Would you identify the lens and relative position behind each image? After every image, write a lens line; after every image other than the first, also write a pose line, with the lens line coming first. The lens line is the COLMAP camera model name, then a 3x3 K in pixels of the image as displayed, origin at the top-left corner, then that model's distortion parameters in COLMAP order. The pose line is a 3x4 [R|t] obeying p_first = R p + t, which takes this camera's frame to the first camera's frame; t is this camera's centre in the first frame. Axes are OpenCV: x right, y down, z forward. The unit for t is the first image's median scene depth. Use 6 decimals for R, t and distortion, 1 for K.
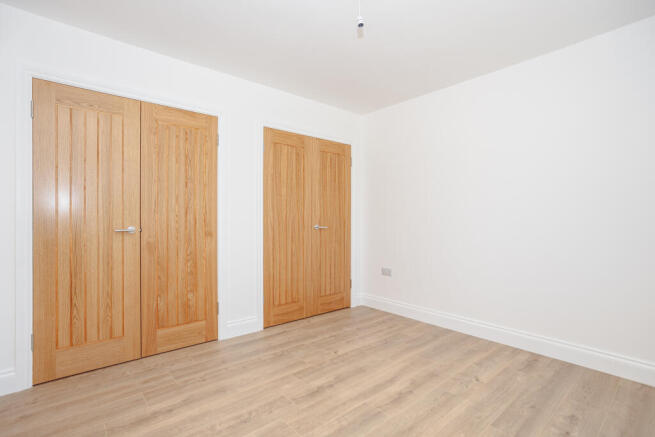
lens RADIAL K [[314.3, 0, 325.3], [0, 314.3, 218.9], [0, 0, 1]] dist [-0.004378, 0.000642]
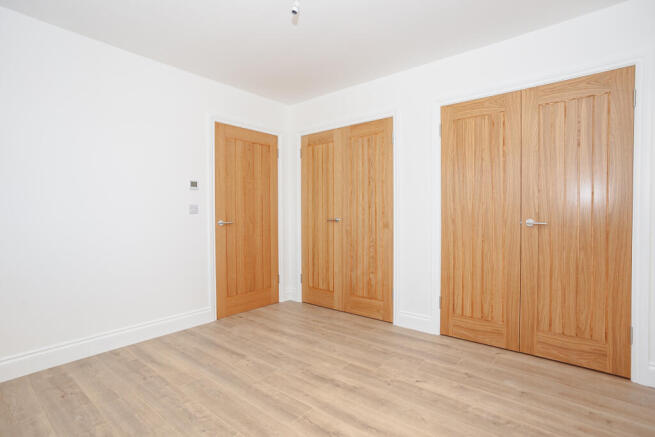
lens RADIAL K [[323.0, 0, 327.5], [0, 323.0, 218.5], [0, 0, 1]] dist [-0.038954, 0.000807]
pose [[0.177798, 0.012748, -0.983984, 0.756078], [0.005850, 0.999885, 0.014011, 0.007061], [0.984050, -0.008247, 0.177703, 0.628938]]
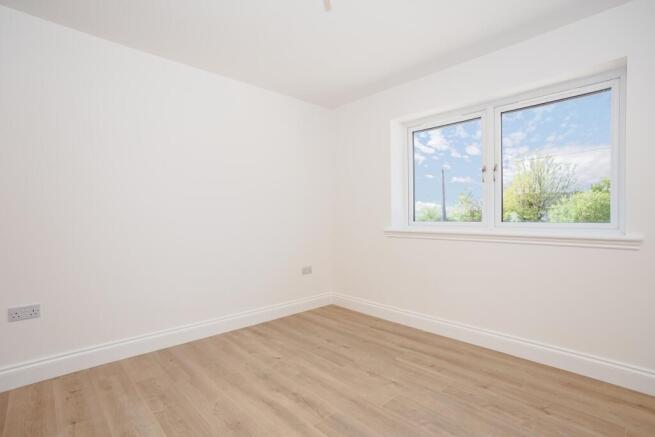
lens RADIAL K [[314.3, 0, 325.3], [0, 314.3, 218.9], [0, 0, 1]] dist [-0.004378, 0.000642]
pose [[-0.043437, -0.002351, 0.999053, -0.527155], [-0.002163, 0.999995, 0.002259, 0.007641], [-0.999054, -0.002063, -0.043442, 0.718013]]
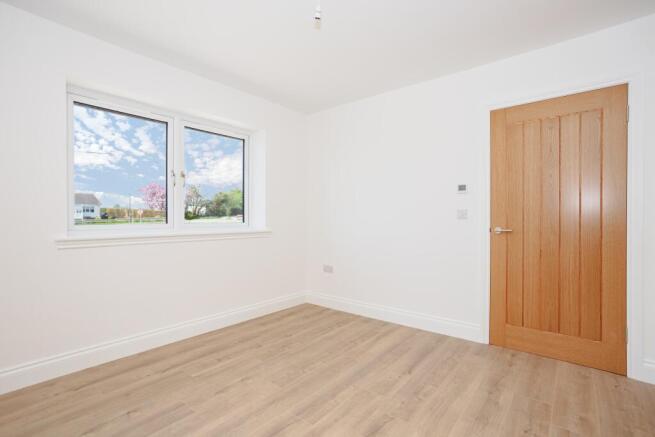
lens RADIAL K [[314.3, 0, 325.3], [0, 314.3, 218.9], [0, 0, 1]] dist [-0.004378, 0.000642]
pose [[-0.986542, 0.000226, -0.163511, 0.168902], [0.000582, 0.999998, -0.002129, 0.005350], [0.163510, -0.002196, -0.986539, 1.340172]]
